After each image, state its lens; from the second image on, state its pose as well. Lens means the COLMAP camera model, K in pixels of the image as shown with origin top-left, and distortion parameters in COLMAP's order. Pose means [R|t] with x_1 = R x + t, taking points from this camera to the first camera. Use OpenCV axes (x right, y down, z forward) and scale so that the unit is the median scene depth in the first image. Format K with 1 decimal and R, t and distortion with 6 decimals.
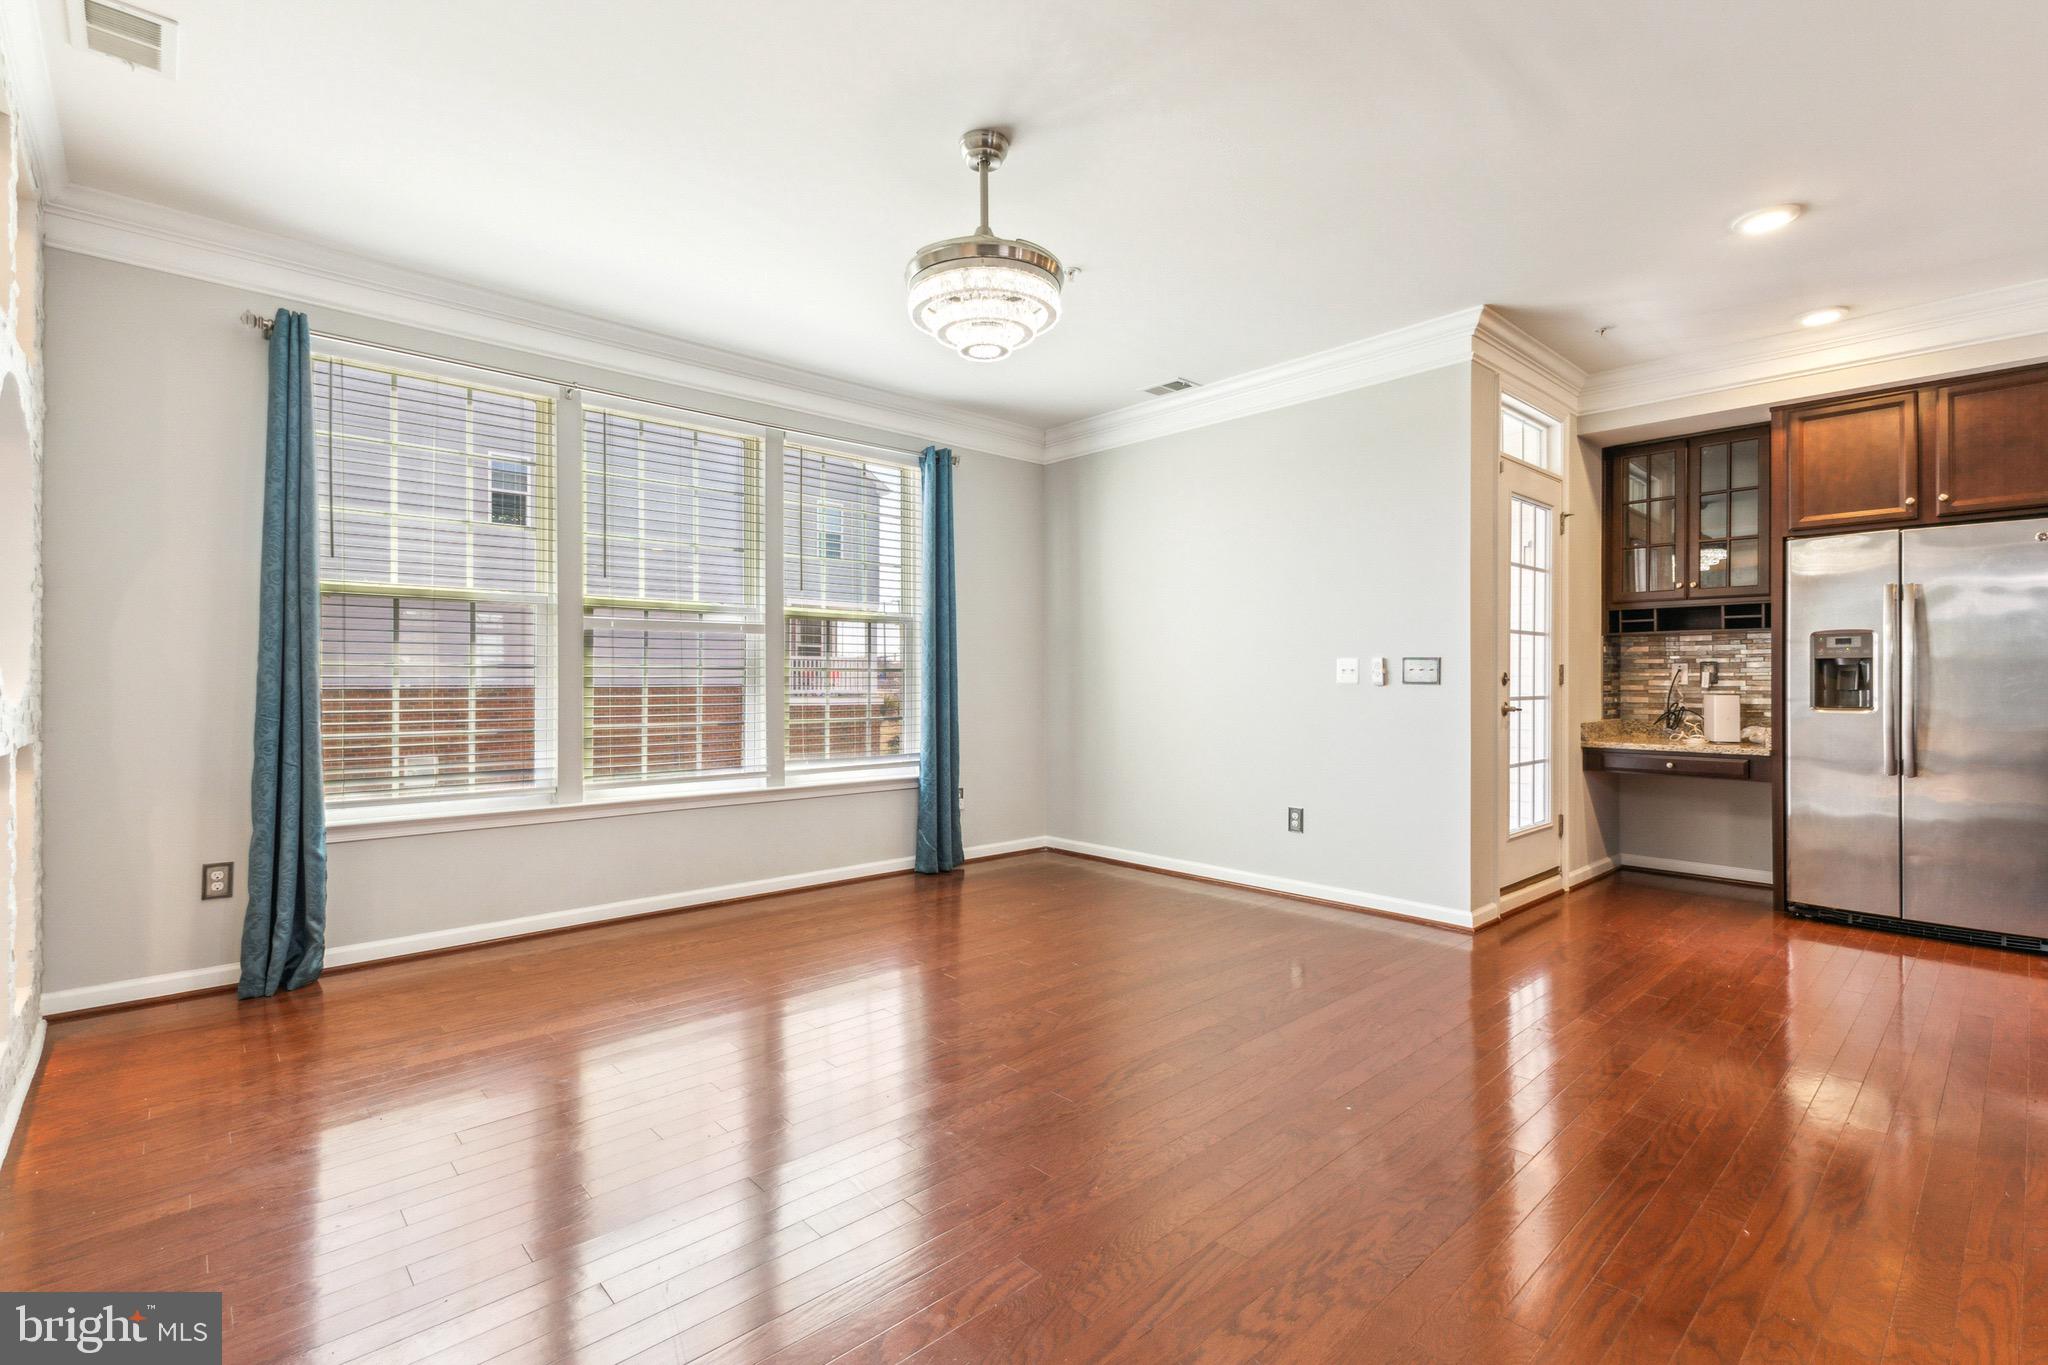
lens RADIAL K [[913.1, 0, 1030.0], [0, 913.1, 677.3], [0, 0, 1]] dist [0.008741, -0.001780]
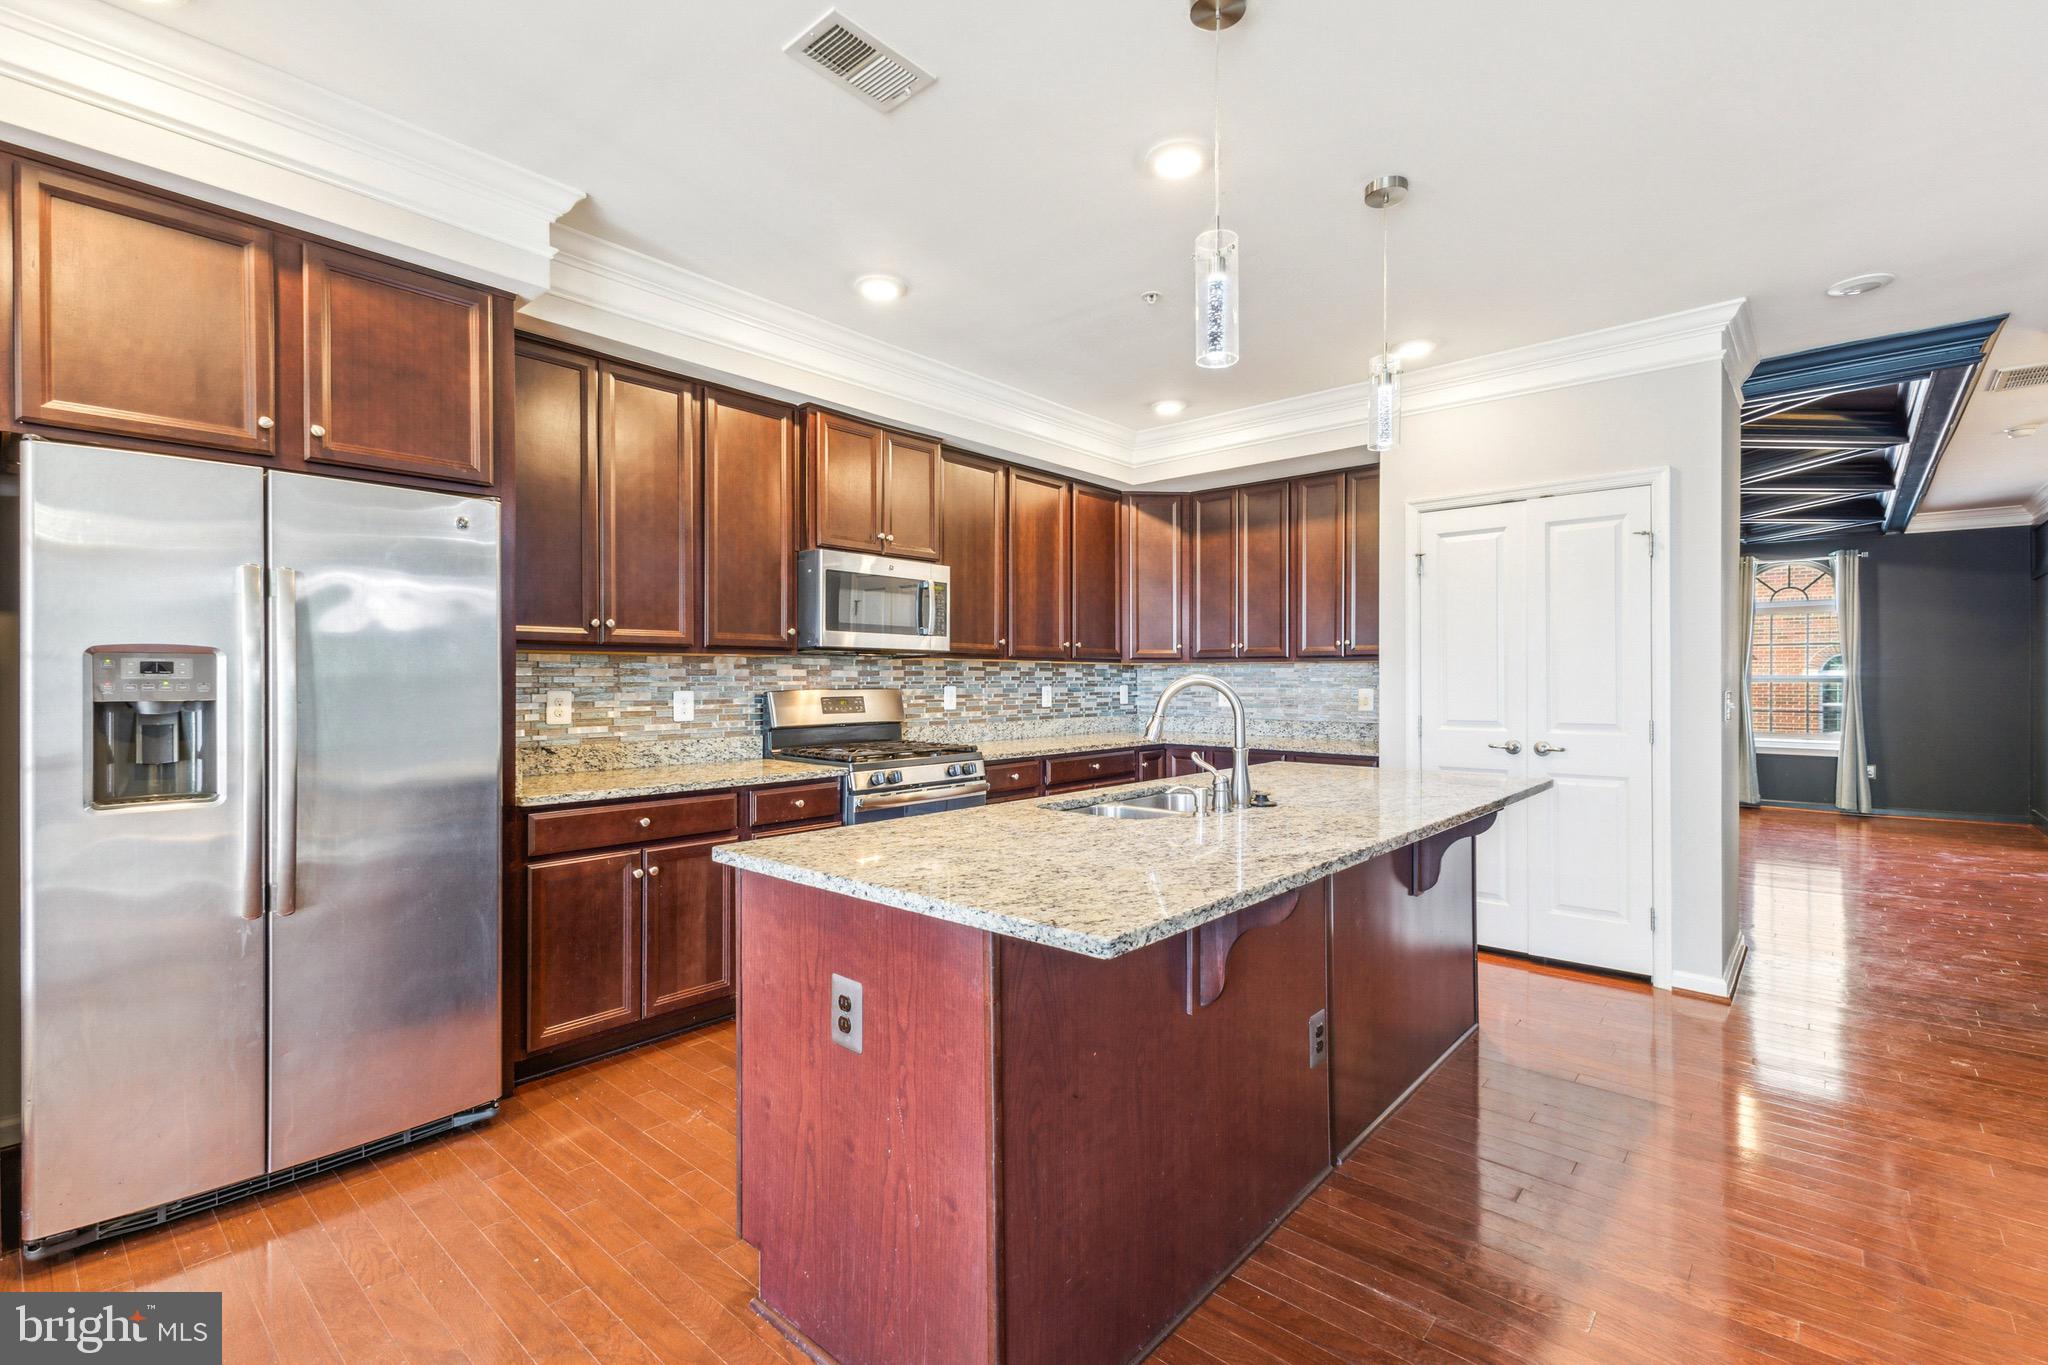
lens RADIAL K [[913.1, 0, 1026.7], [0, 913.1, 676.2], [0, 0, 1]] dist [0.008741, -0.001780]
pose [[-0.099666, 0.001365, 0.995020, 0.324230], [-0.004411, 0.999989, -0.001814, -0.033768], [-0.995011, -0.004570, -0.099659, 0.550214]]
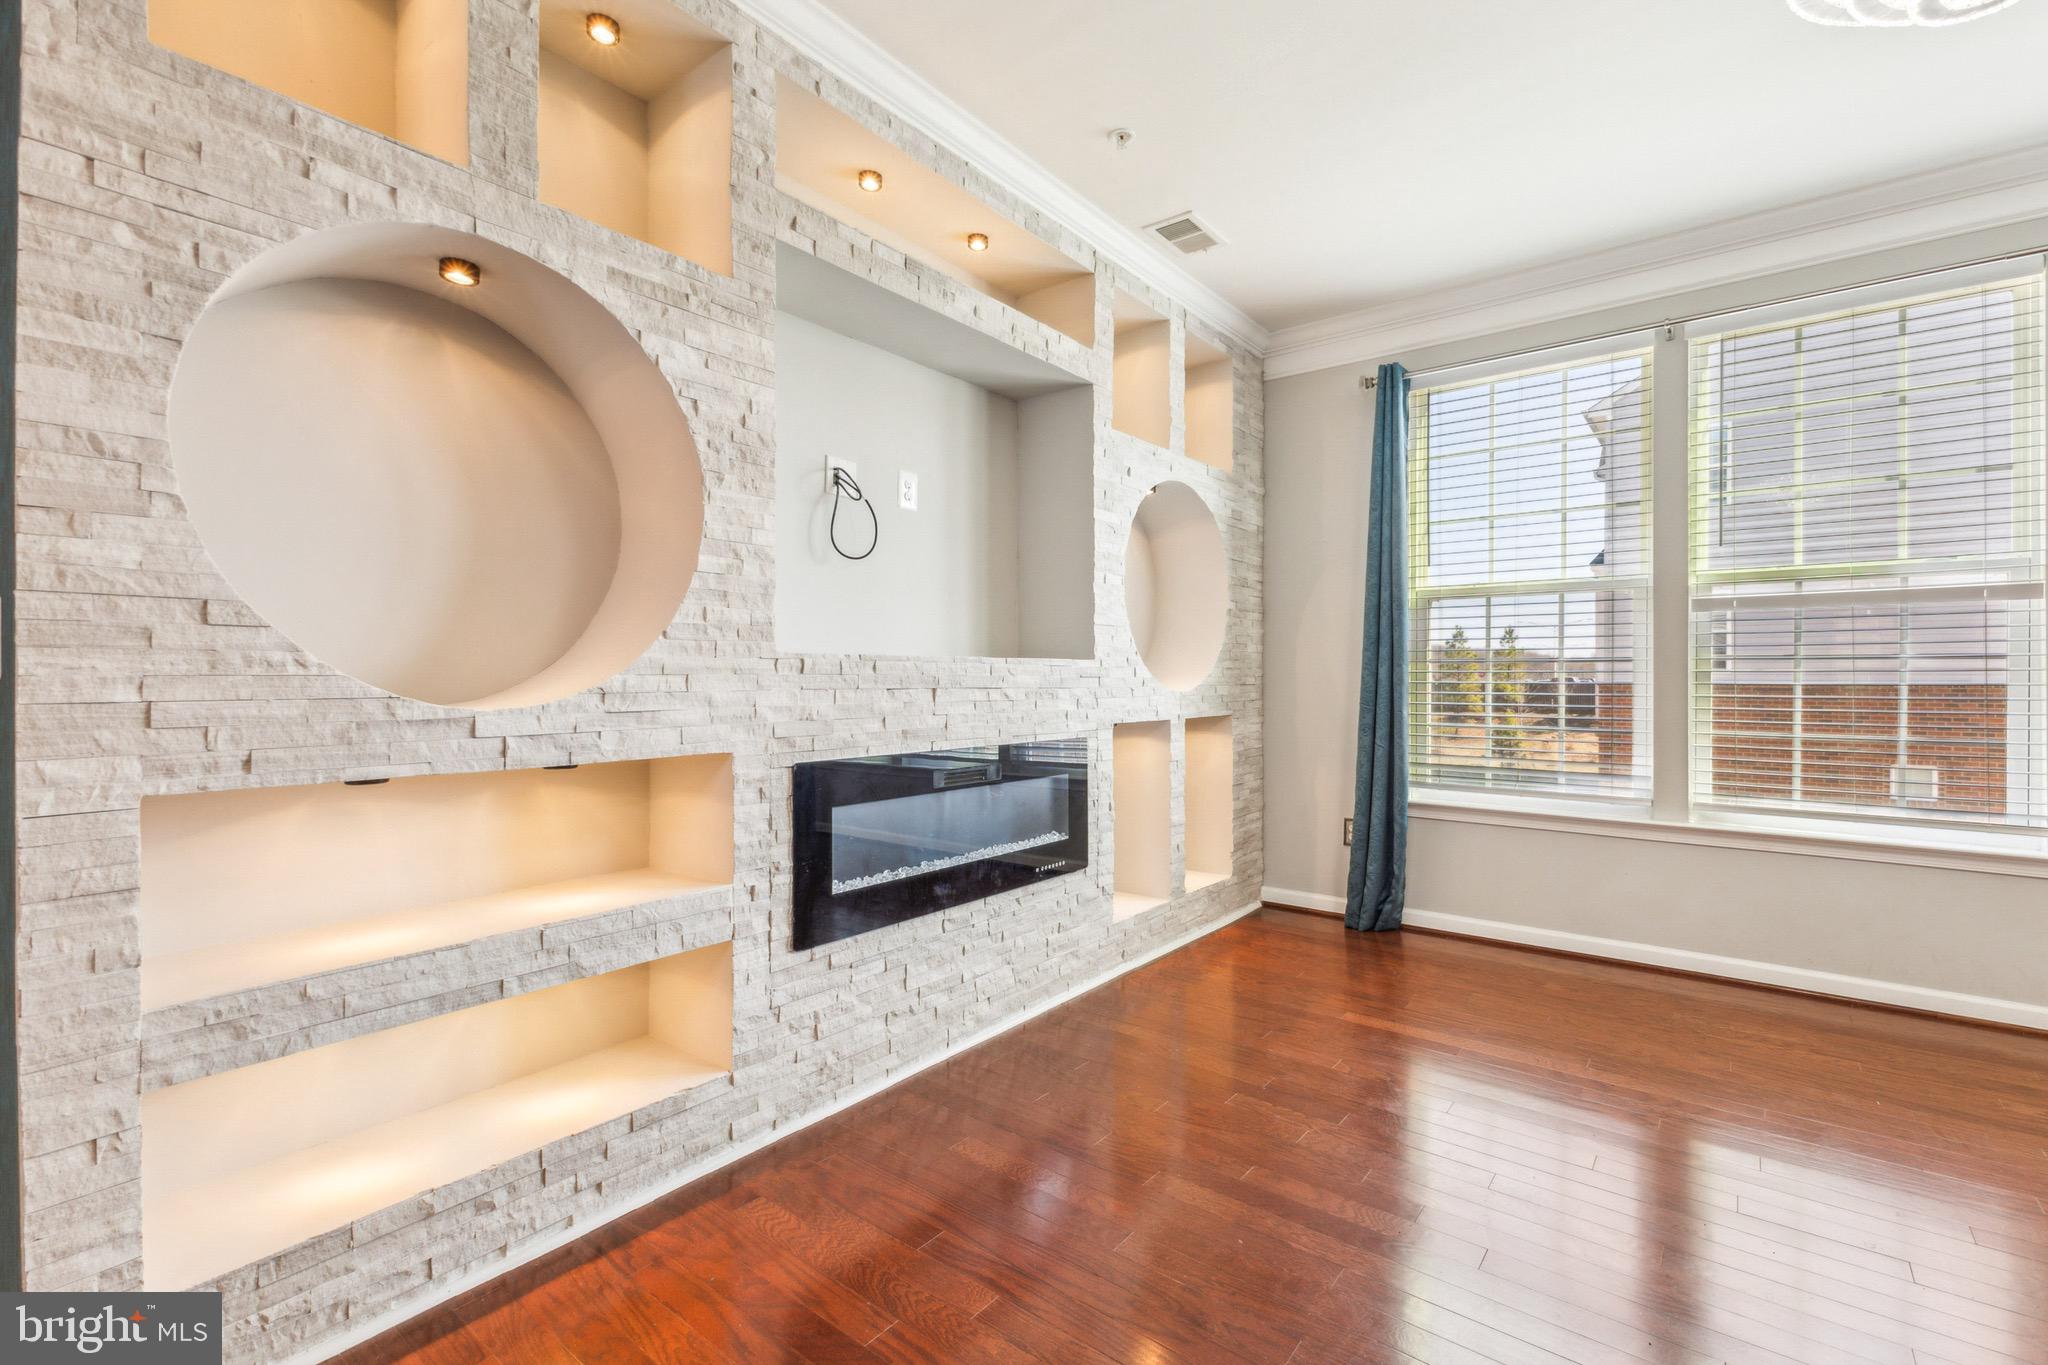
lens RADIAL K [[913.1, 0, 1022.2], [0, 913.1, 674.7], [0, 0, 1]] dist [0.008741, -0.001780]
pose [[0.156419, -0.000276, -0.987691, 0.219559], [0.001631, 0.999999, -0.000021, 0.001856], [0.987689, -0.001608, 0.156420, 0.262612]]
